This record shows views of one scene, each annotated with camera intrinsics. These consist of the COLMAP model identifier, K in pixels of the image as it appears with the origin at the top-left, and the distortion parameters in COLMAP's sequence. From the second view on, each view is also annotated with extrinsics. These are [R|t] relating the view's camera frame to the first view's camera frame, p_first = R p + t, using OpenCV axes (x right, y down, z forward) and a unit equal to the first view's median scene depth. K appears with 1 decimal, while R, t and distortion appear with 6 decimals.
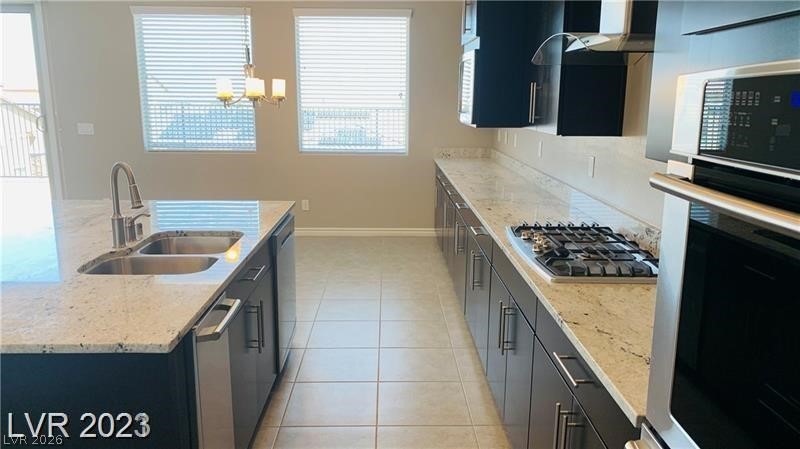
lens RADIAL K [[616.0, 0, 402.1], [0, 616.0, 227.3], [0, 0, 1]] dist [0.041129, -0.058875]
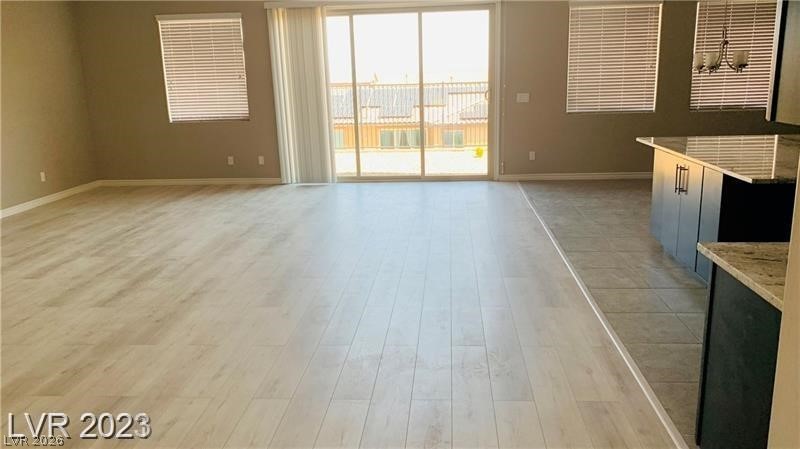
lens RADIAL K [[616.0, 0, 396.0], [0, 616.0, 222.6], [0, 0, 1]] dist [0.041129, -0.058875]
pose [[0.991545, -0.012602, -0.129153, -0.635900], [0.017273, 0.999234, 0.035112, 0.054604], [0.128612, -0.037046, 0.991003, -0.341416]]
